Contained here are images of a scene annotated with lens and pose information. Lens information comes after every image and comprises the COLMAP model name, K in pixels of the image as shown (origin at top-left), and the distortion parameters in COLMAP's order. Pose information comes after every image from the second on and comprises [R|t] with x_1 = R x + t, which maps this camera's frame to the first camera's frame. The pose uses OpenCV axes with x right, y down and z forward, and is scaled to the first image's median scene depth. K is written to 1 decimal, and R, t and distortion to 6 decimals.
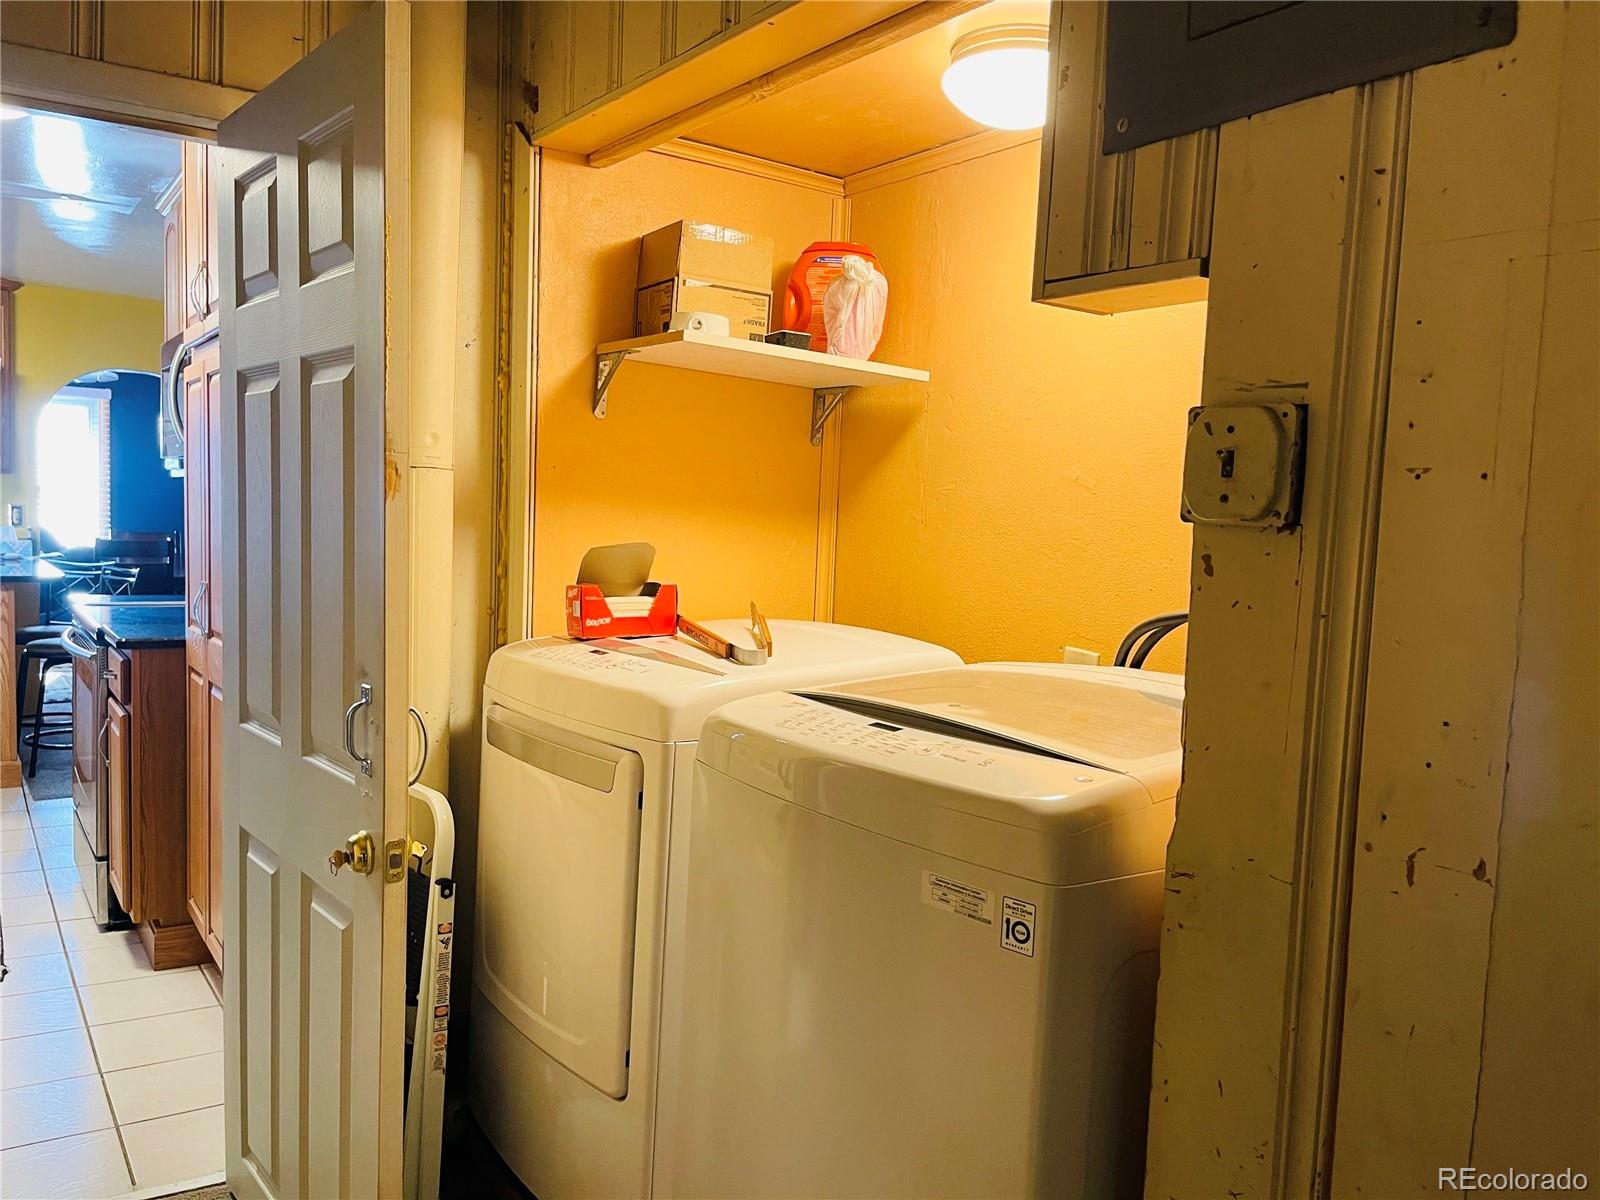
lens RADIAL K [[1218.9, 0, 794.2], [0, 1218.9, 611.3], [0, 0, 1]] dist [0.011659, -0.012883]
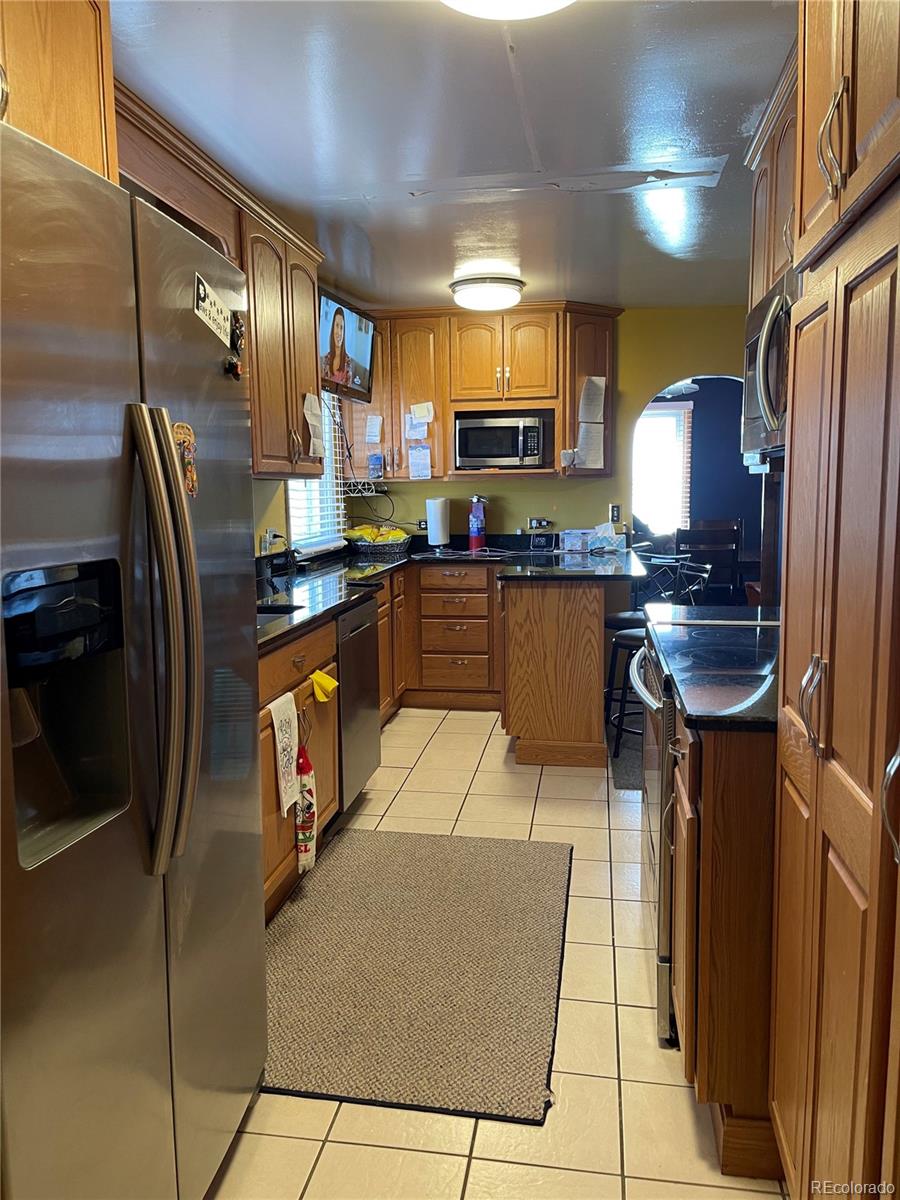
lens RADIAL K [[914.1, 0, 444.1], [0, 914.1, 599.0], [0, 0, 1]] dist [0.011659, -0.012883]
pose [[0.716287, 0.041044, -0.696598, -0.169722], [-0.015005, 0.998944, 0.043430, -0.037886], [0.697645, -0.020656, 0.716146, 0.308764]]
